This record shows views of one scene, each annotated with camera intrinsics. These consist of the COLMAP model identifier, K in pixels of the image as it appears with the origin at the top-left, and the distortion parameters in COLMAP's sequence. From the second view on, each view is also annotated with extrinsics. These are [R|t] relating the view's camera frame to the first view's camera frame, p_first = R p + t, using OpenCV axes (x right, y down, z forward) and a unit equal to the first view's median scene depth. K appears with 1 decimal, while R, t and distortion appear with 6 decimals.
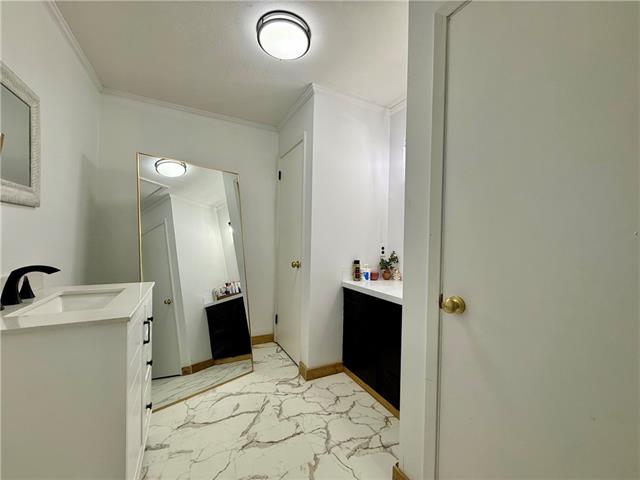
lens RADIAL K [[256.3, 0, 320.0], [0, 256.3, 240.0], [0, 0, 1]] dist [-0.001134, -0.000374]
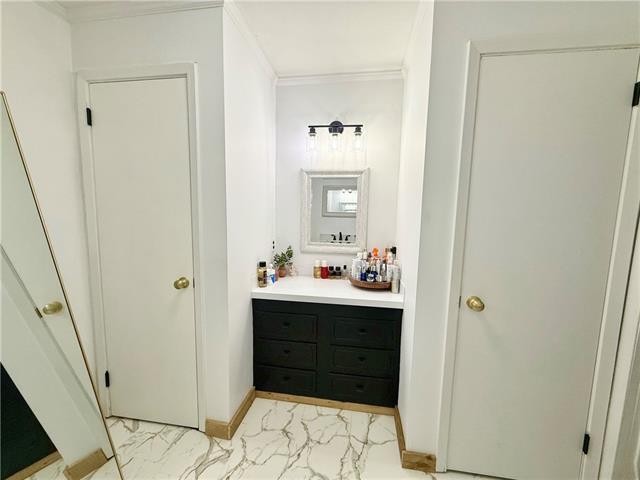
lens RADIAL K [[256.3, 0, 320.0], [0, 256.3, 240.0], [0, 0, 1]] dist [-0.001134, -0.000374]
pose [[0.591890, -0.092750, 0.800664, -0.403050], [-0.006716, 0.992755, 0.119966, -0.091768], [-0.805991, -0.076384, 0.586979, 0.388681]]
